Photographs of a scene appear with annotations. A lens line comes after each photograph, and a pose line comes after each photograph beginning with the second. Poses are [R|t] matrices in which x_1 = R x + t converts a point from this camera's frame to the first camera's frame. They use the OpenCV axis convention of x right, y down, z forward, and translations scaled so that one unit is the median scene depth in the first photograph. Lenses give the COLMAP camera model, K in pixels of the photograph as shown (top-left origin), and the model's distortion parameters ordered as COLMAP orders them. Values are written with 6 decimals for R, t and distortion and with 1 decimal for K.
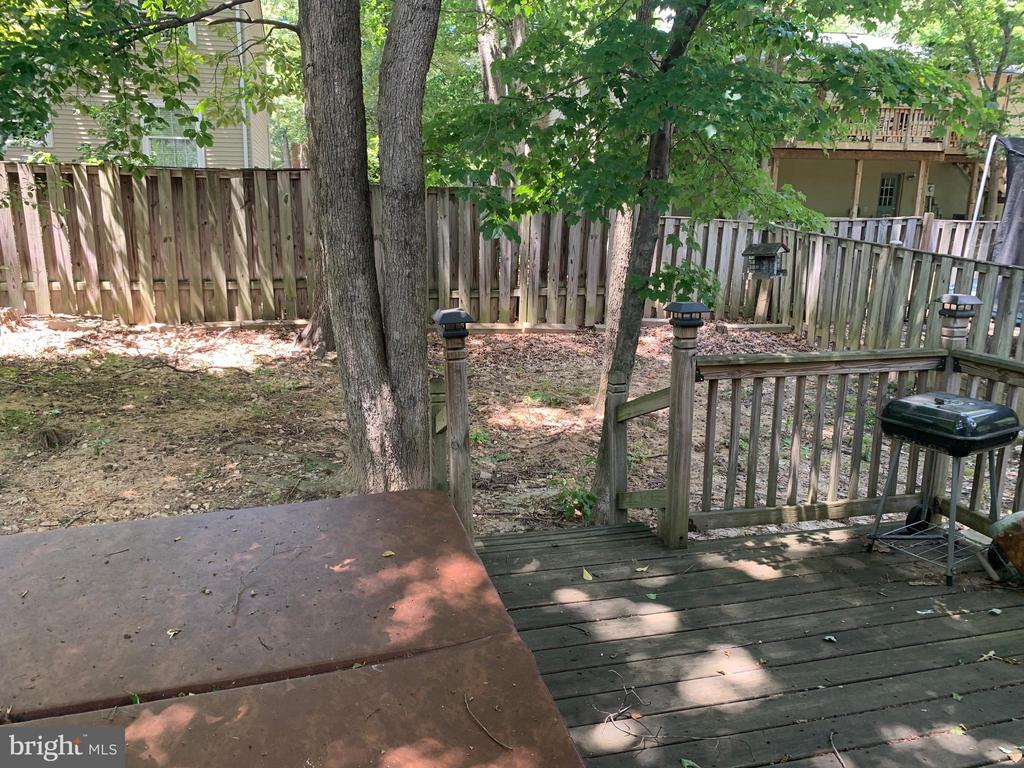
lens RADIAL K [[780.7, 0, 492.2], [0, 780.7, 385.4], [0, 0, 1]] dist [0.035341, -0.036930]
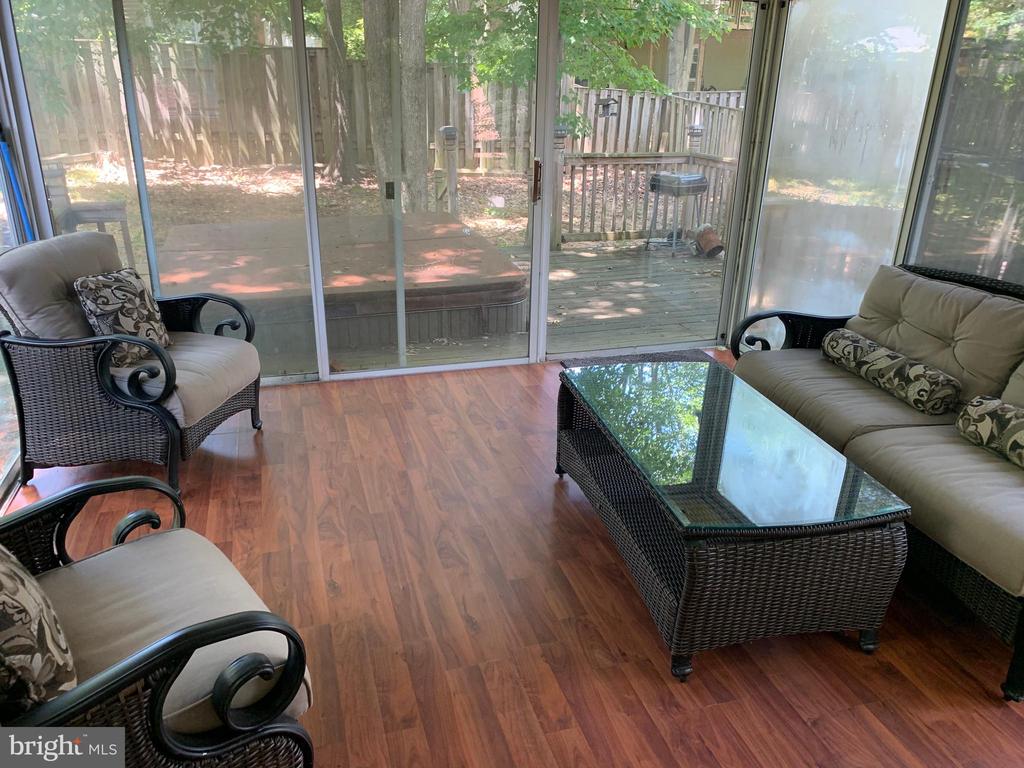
lens RADIAL K [[780.7, 0, 503.0], [0, 780.7, 381.4], [0, 0, 1]] dist [0.035341, -0.036930]
pose [[0.998151, -0.013976, 0.059147, -0.013251], [0.005423, 0.989798, 0.142373, 0.103507], [-0.060533, -0.141789, 0.988044, -0.444590]]
